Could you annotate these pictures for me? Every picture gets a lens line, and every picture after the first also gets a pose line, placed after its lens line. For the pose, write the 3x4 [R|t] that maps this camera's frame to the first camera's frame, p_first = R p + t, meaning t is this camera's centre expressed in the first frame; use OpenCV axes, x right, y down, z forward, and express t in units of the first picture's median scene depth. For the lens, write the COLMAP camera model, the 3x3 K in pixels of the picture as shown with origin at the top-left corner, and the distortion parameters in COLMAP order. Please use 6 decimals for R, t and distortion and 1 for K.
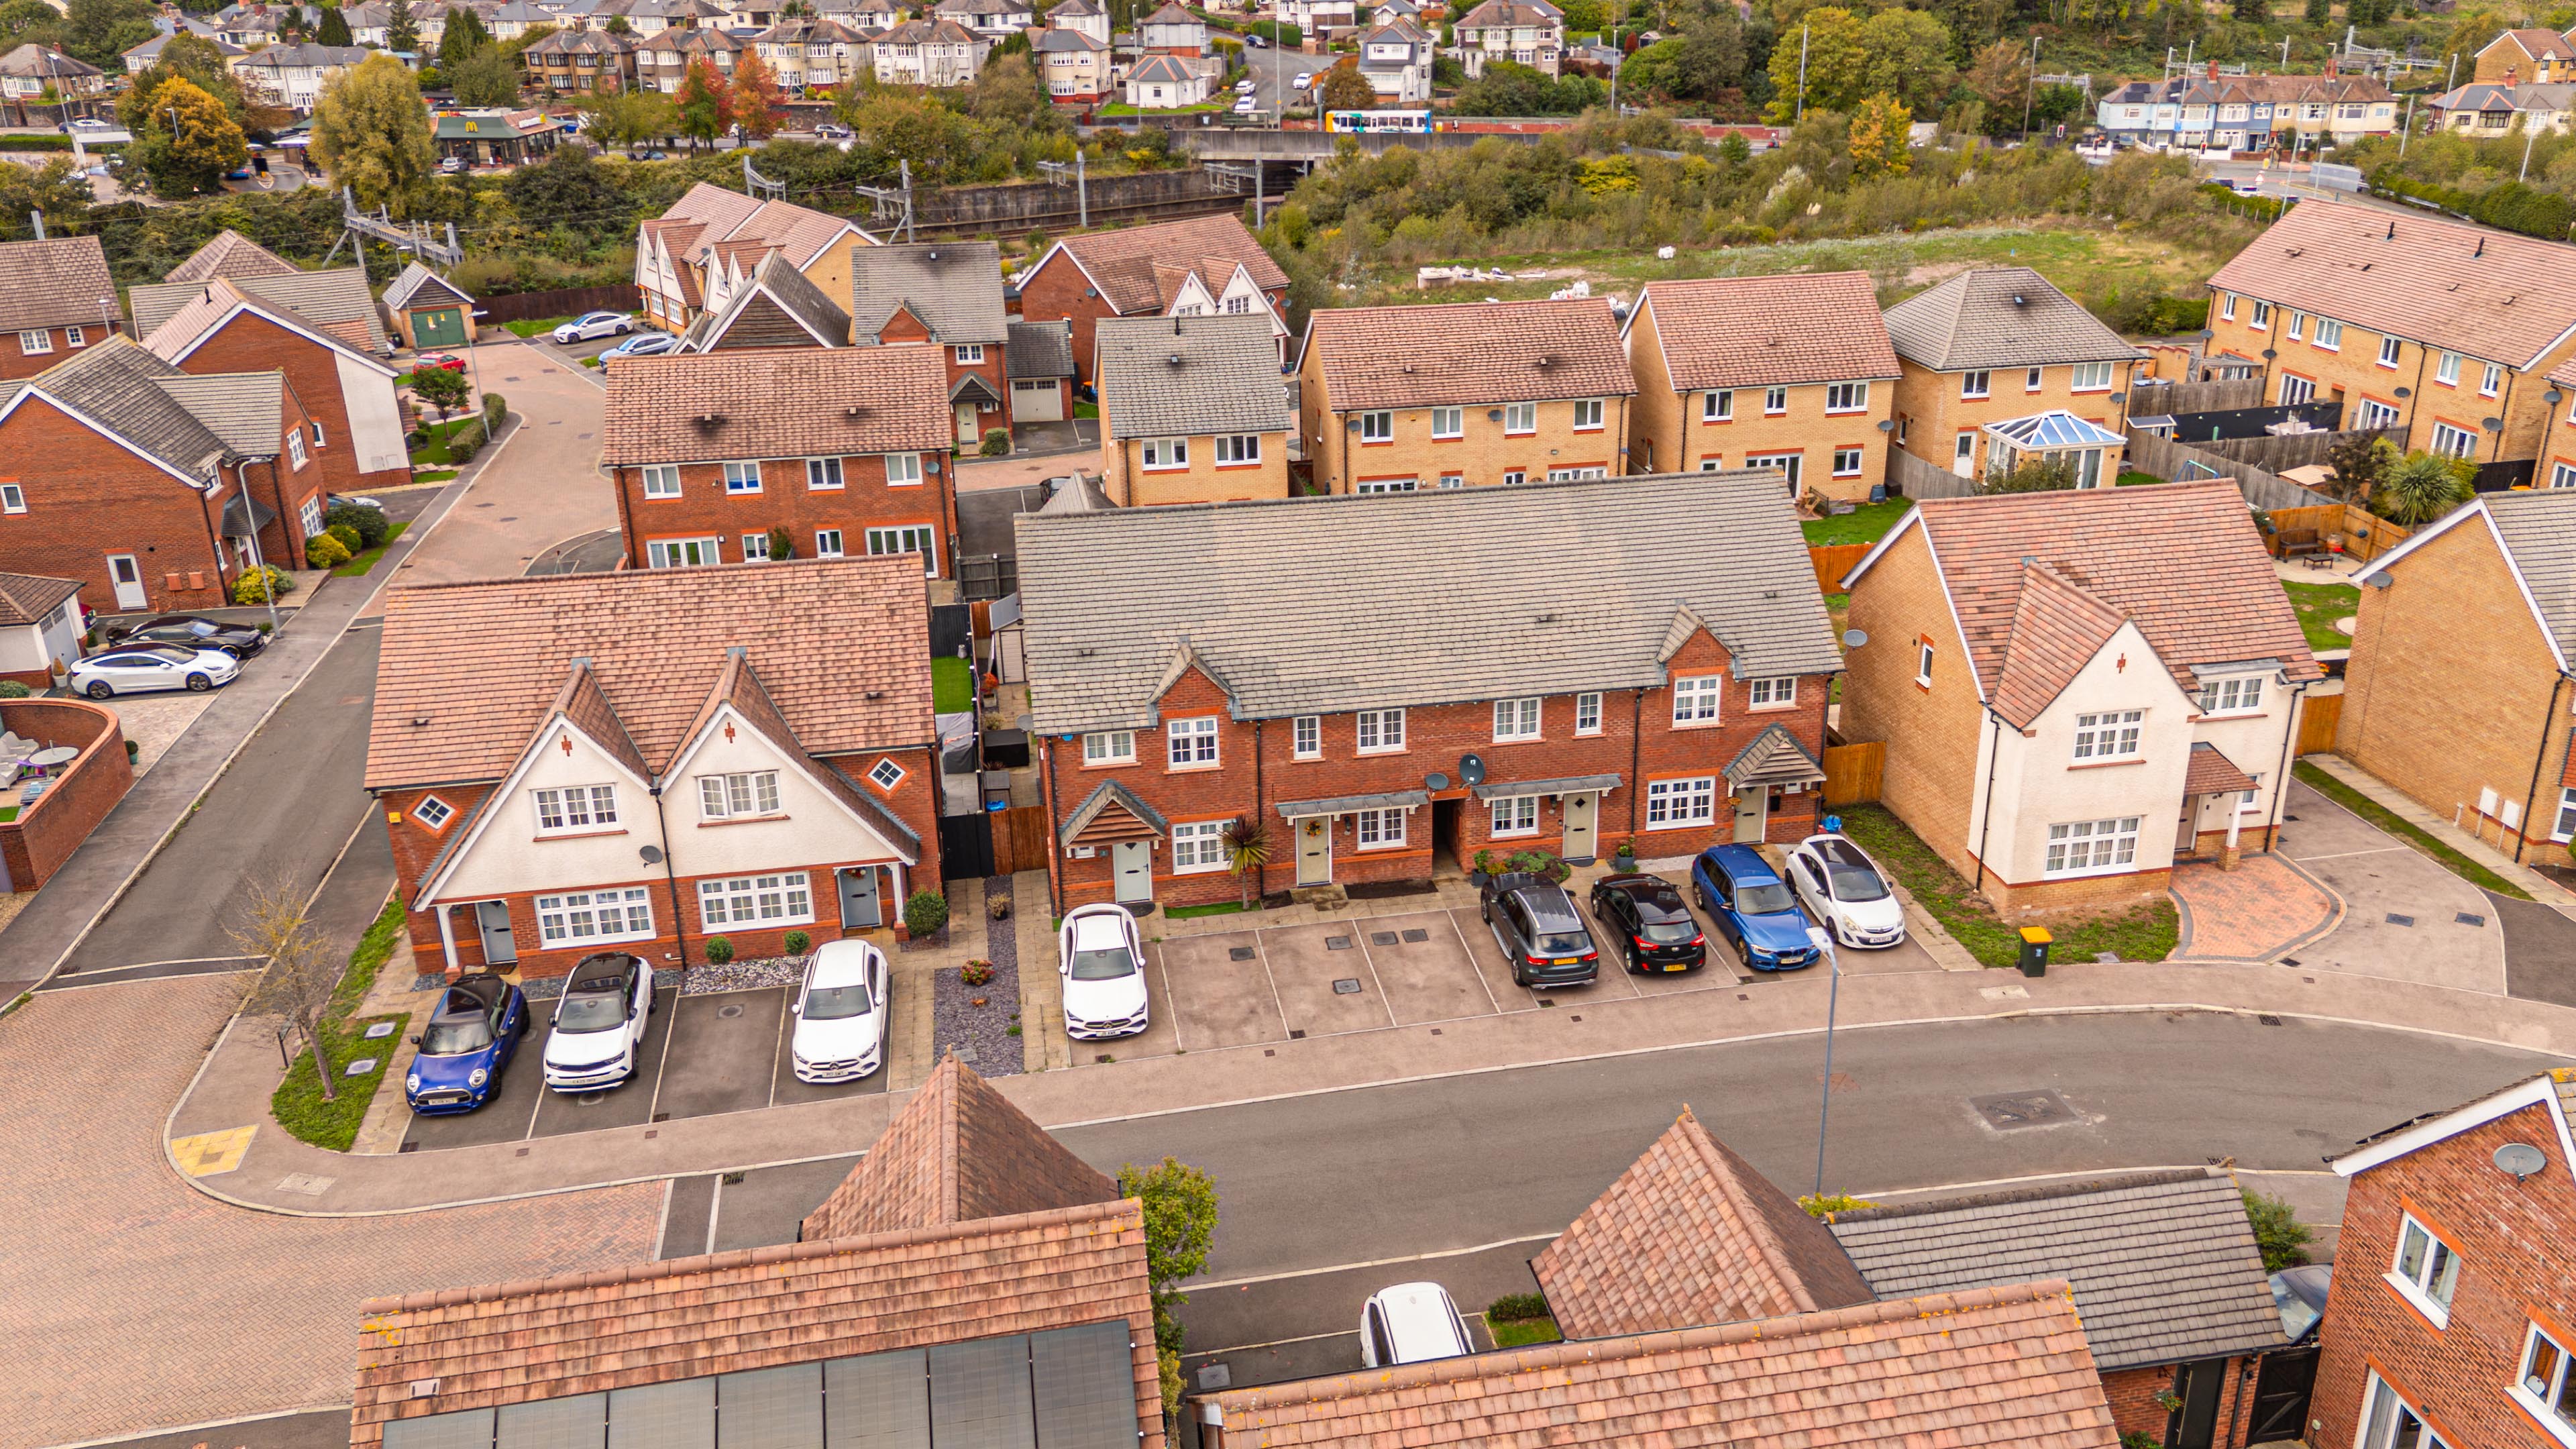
lens RADIAL K [[1972.4, 0, 1288.0], [0, 1972.4, 724.5], [0, 0, 1]] dist [0.104669, -0.133127]
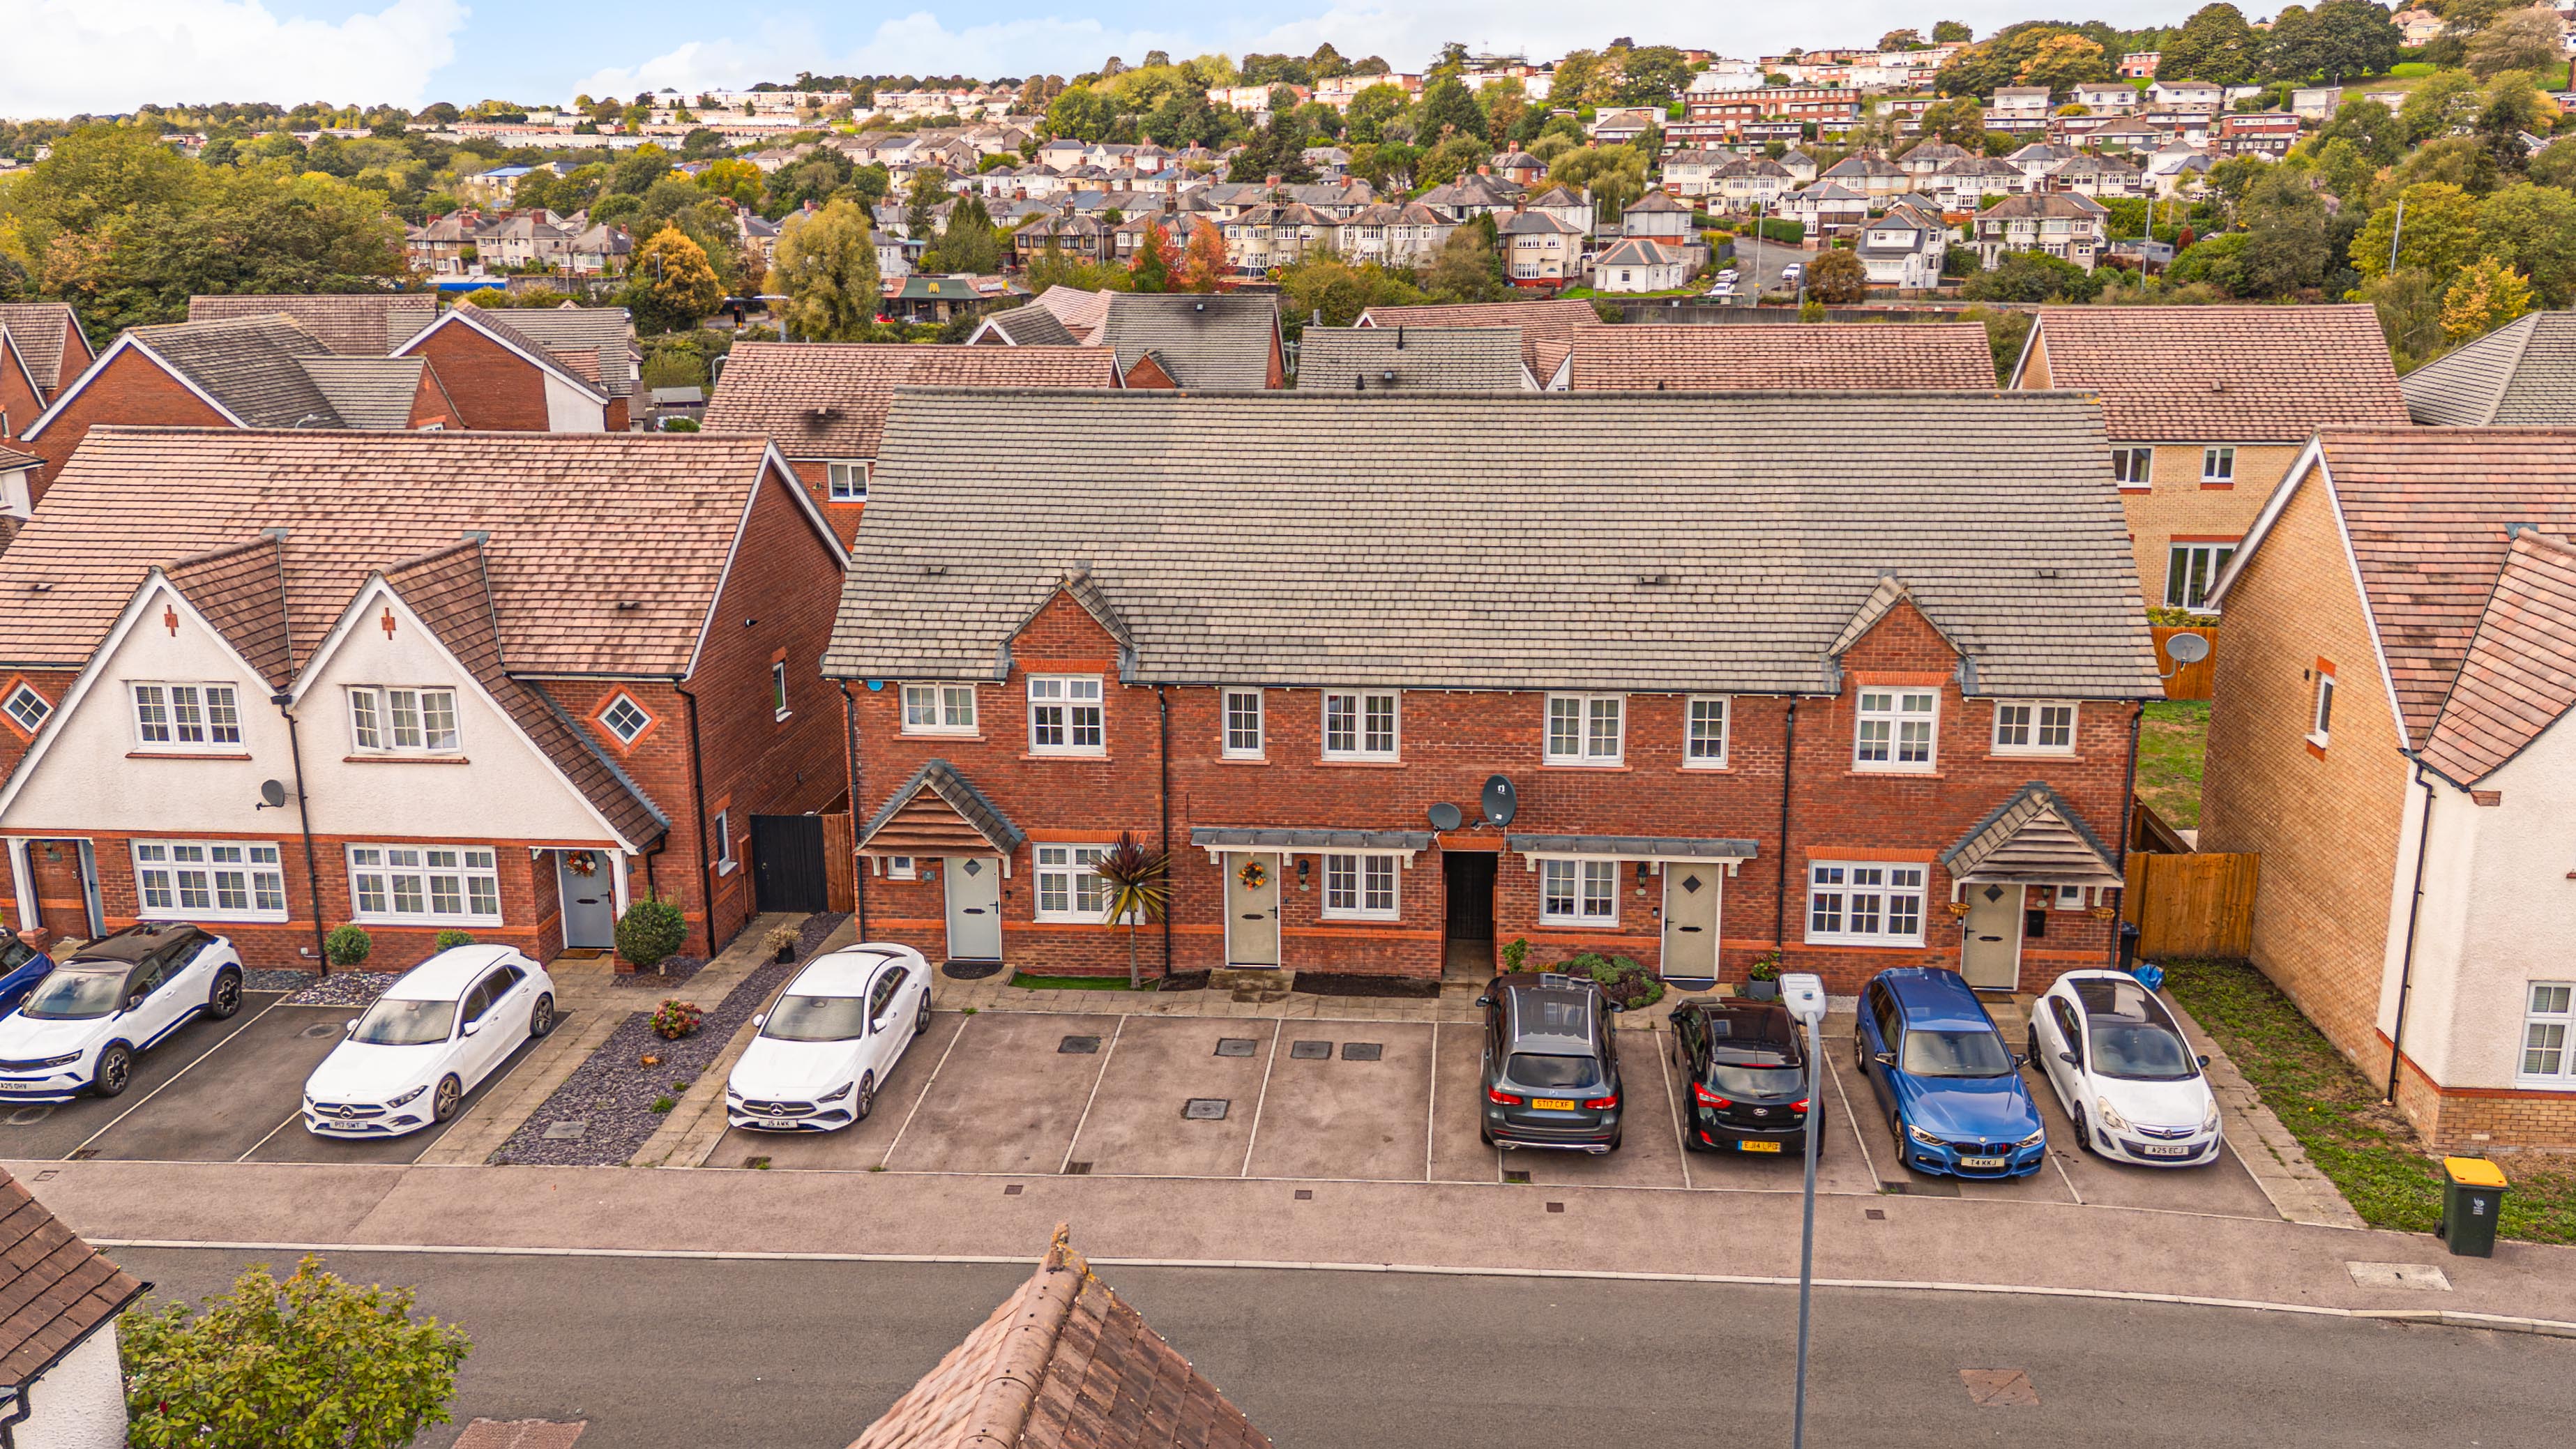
lens RADIAL K [[2039.5, 0, 1288.0], [0, 2039.5, 724.5], [0, 0, 1]] dist [0.075344, -0.066909]
pose [[0.965553, 0.079837, -0.247657, 0.185129], [-0.110612, 0.987426, -0.112933, 0.078509], [0.235526, 0.136437, 0.962243, 0.362425]]
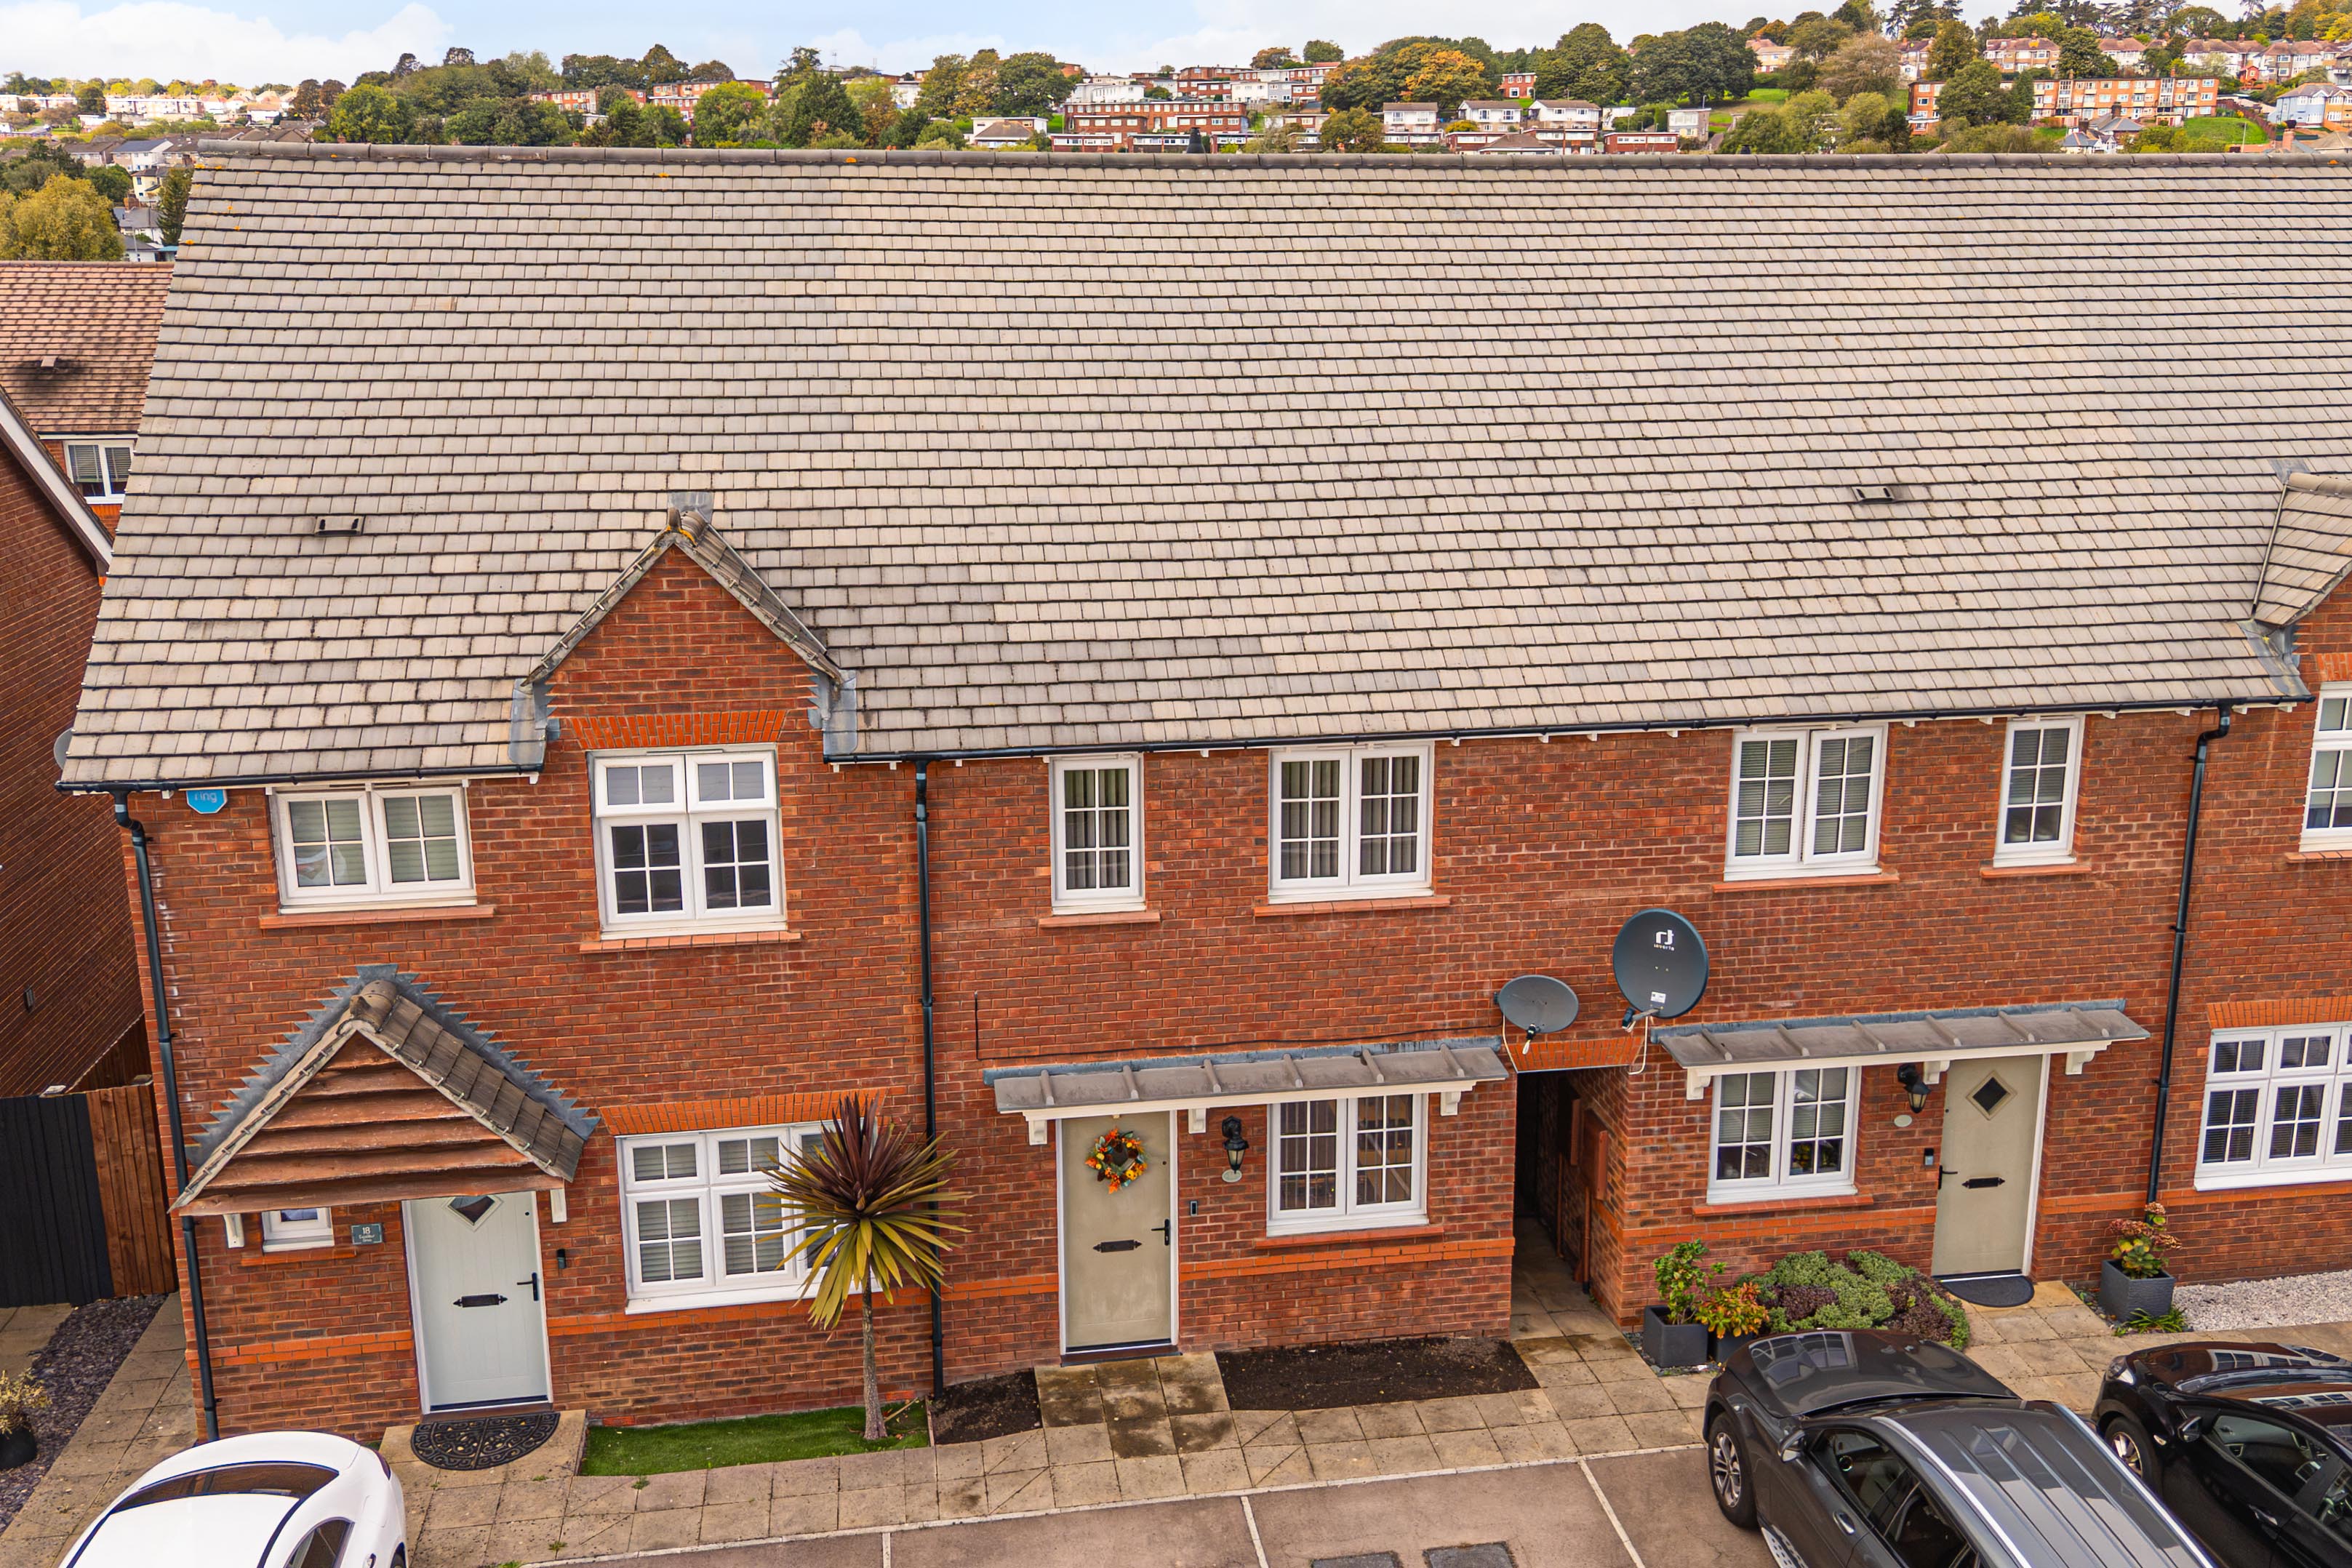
lens RADIAL K [[2172.0, 0, 1213.9], [0, 2172.0, 786.4], [0, 0, 1]] dist [0.056091, -0.051706]
pose [[0.999811, 0.019413, 0.000501, 0.026294], [-0.019183, 0.991300, -0.130219, 0.039791], [-0.003024, 0.130185, 0.991485, 0.674071]]
